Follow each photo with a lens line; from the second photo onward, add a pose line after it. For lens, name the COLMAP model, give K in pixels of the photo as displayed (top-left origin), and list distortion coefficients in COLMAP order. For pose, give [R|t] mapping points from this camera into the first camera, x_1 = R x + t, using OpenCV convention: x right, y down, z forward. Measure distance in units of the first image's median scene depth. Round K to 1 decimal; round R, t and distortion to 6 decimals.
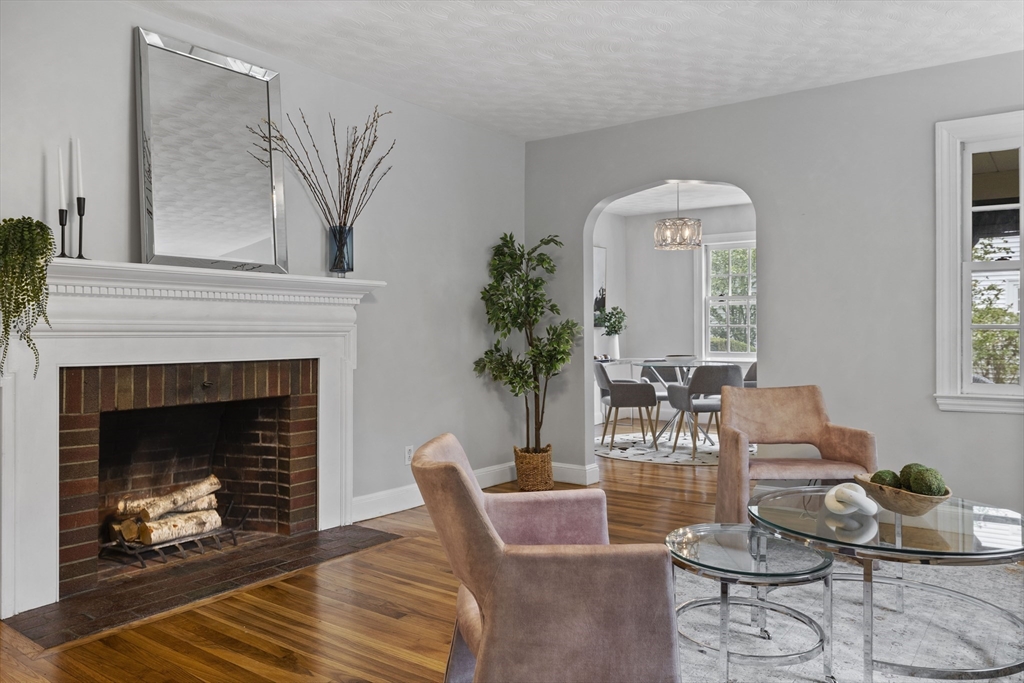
lens RADIAL K [[755.6, 0, 507.1], [0, 755.6, 326.4], [0, 0, 1]] dist [-0.000458, 0.004216]
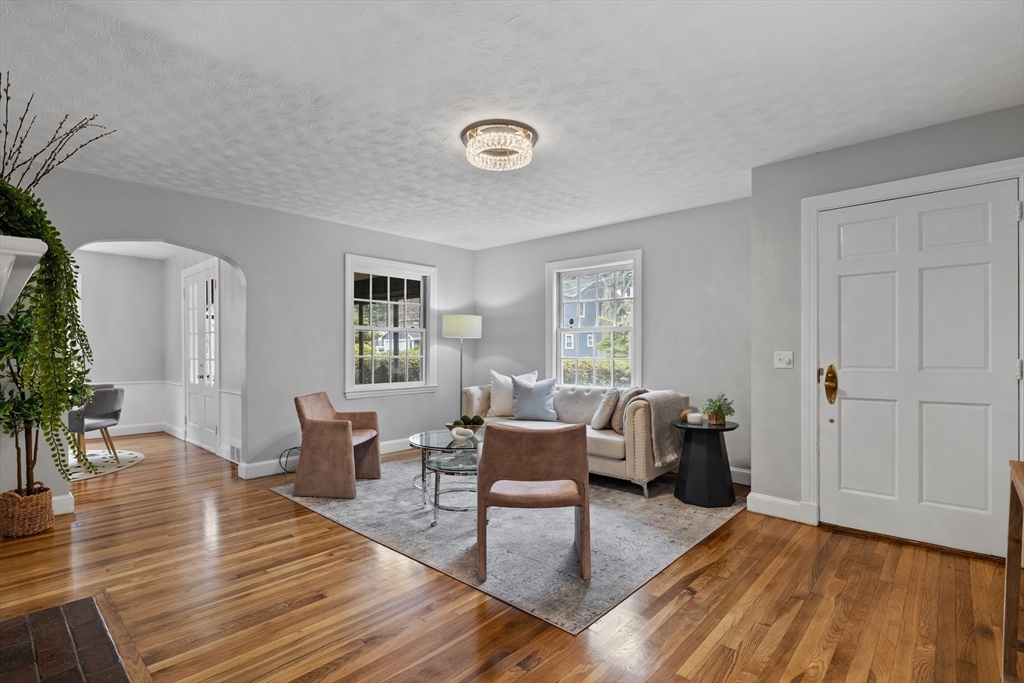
lens RADIAL K [[495.2, 0, 512.9], [0, 495.2, 353.7], [0, 0, 1]] dist [-0.001816, -0.000307]
pose [[0.094857, -0.006100, 0.995472, -0.666180], [-0.005329, 0.999964, 0.006636, -0.019101], [-0.995477, -0.005934, 0.094821, 0.437248]]
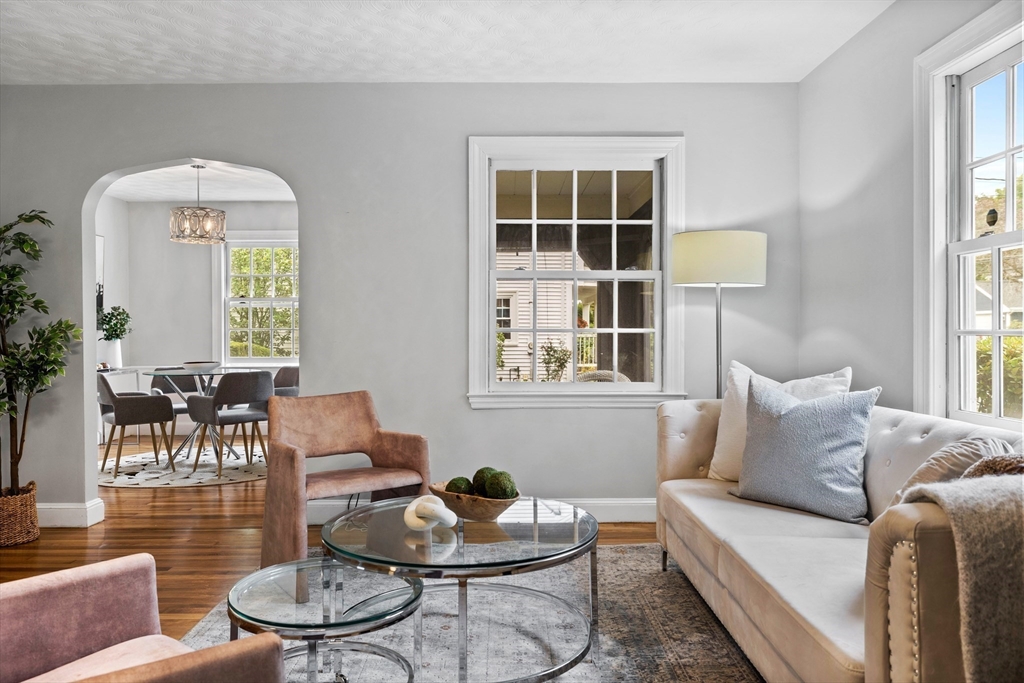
lens RADIAL K [[748.2, 0, 507.8], [0, 748.2, 337.0], [0, 0, 1]] dist [-0.003343, 0.000546]
pose [[0.801719, -0.003184, 0.597693, -0.013958], [-0.001896, 0.999967, 0.007871, 0.001924], [-0.597698, -0.007444, 0.801687, 0.127194]]
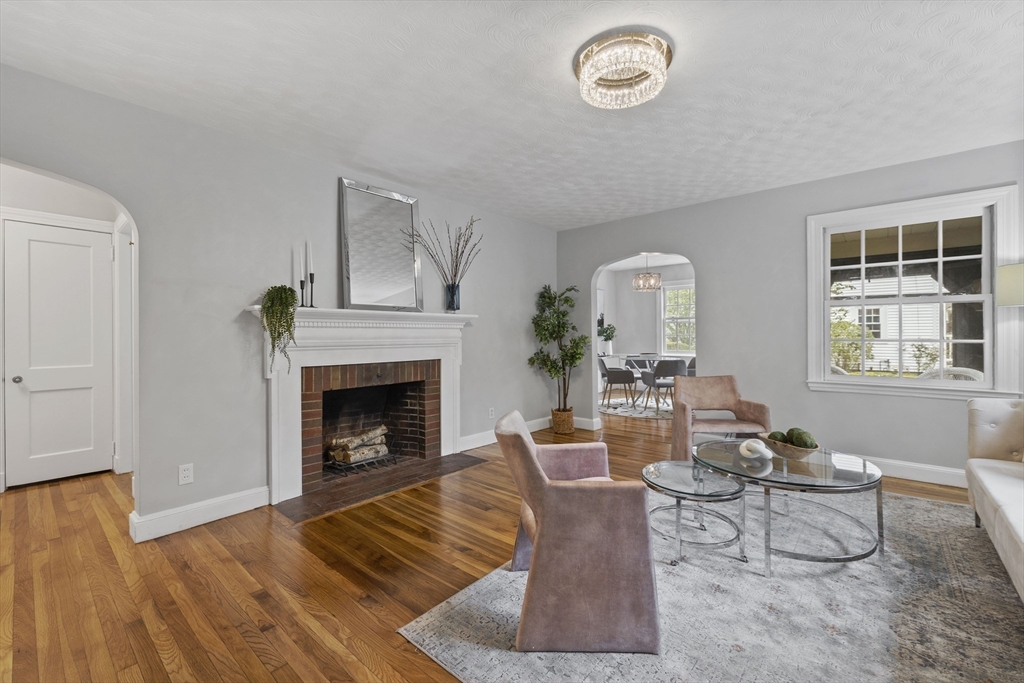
lens RADIAL K [[432.2, 0, 509.6], [0, 432.2, 333.5], [0, 0, 1]] dist [0.000510, 0.000037]
pose [[0.996505, -0.005635, -0.083342, -0.003488], [0.005980, 0.999975, 0.003884, -0.020869], [0.083318, -0.004369, 0.996513, 0.003438]]
